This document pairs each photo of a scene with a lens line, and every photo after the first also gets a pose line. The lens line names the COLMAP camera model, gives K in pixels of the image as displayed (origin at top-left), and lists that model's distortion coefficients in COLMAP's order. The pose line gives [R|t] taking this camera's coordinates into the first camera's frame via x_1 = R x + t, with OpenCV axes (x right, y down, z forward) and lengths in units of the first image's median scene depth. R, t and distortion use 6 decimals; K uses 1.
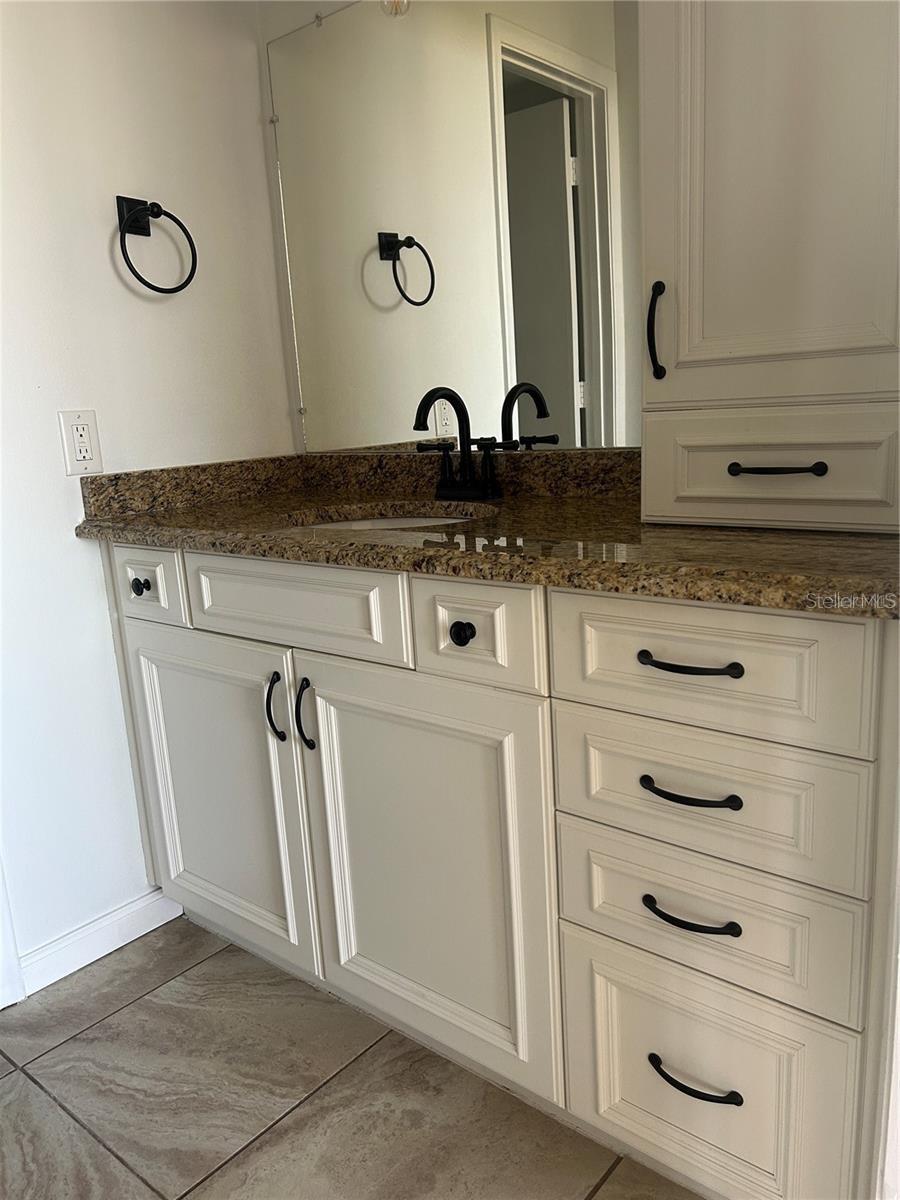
lens RADIAL K [[898.3, 0, 444.4], [0, 898.3, 601.5], [0, 0, 1]] dist [0.051279, -0.060625]
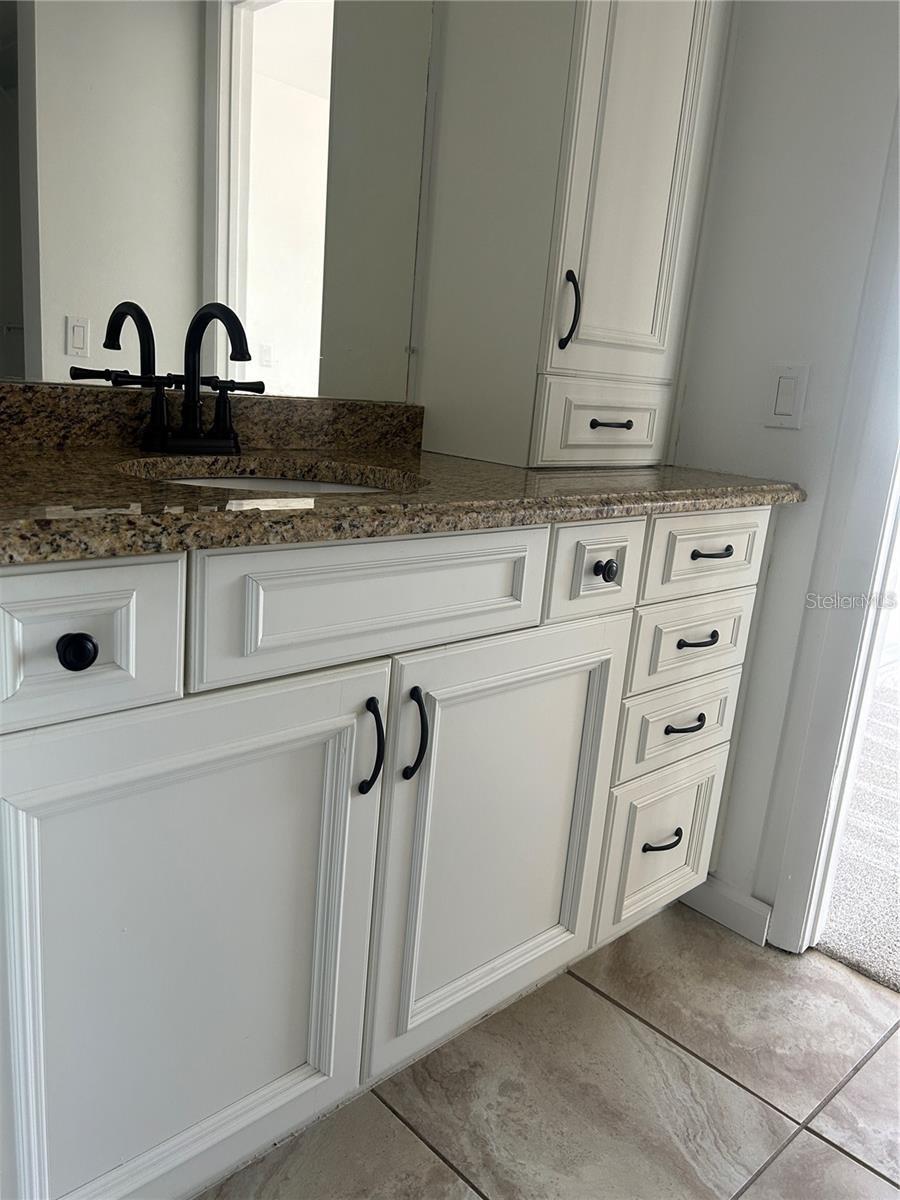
lens RADIAL K [[898.3, 0, 444.4], [0, 898.3, 604.1], [0, 0, 1]] dist [0.051279, -0.060625]
pose [[0.112777, -0.176465, 0.977825, -0.795169], [0.131497, 0.978098, 0.161349, -0.093772], [-0.984881, 0.110385, 0.133511, 0.776629]]
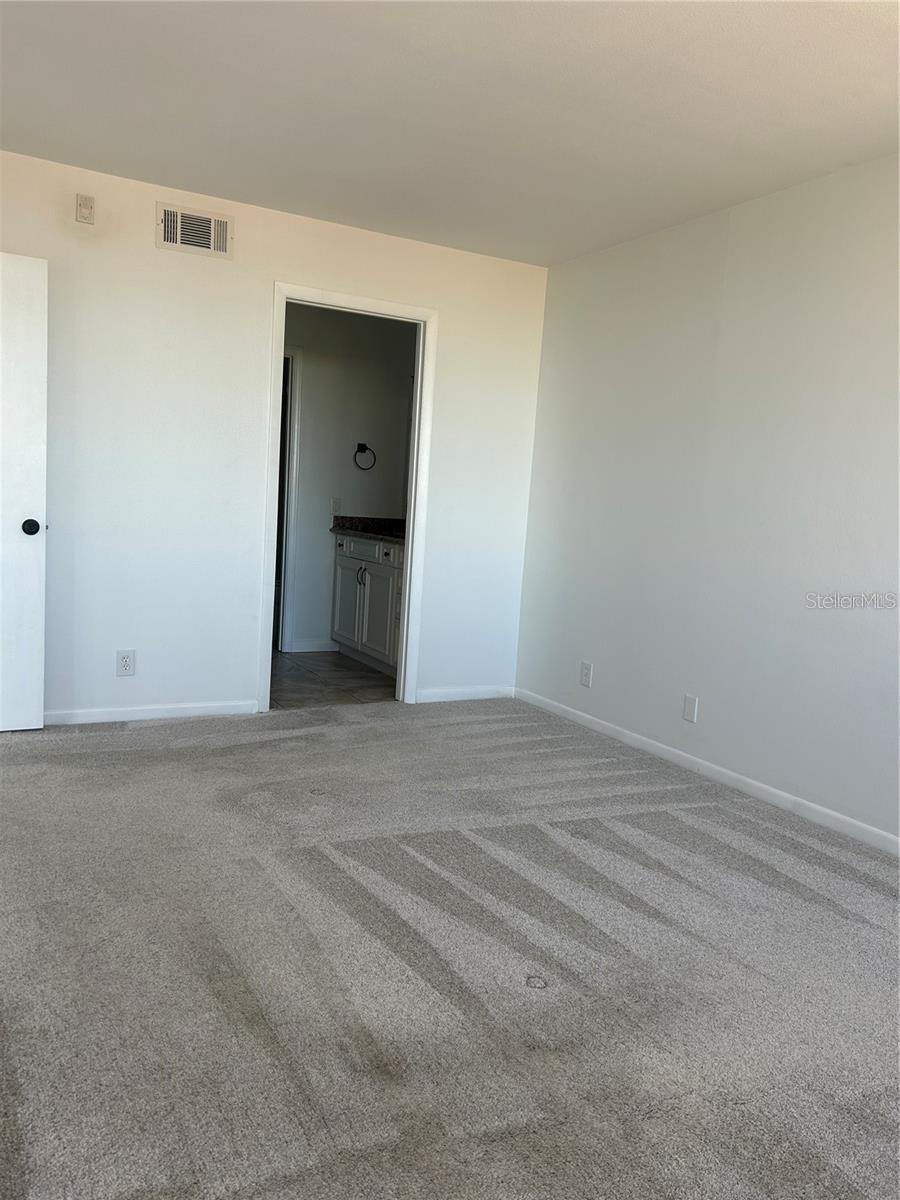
lens RADIAL K [[898.3, 0, 448.1], [0, 898.3, 600.0], [0, 0, 1]] dist [0.051279, -0.060625]
pose [[0.924214, 0.157837, -0.347731, 1.465589], [-0.192762, 0.978886, -0.068008, 0.386747], [0.329655, 0.129883, 0.935125, -2.405205]]
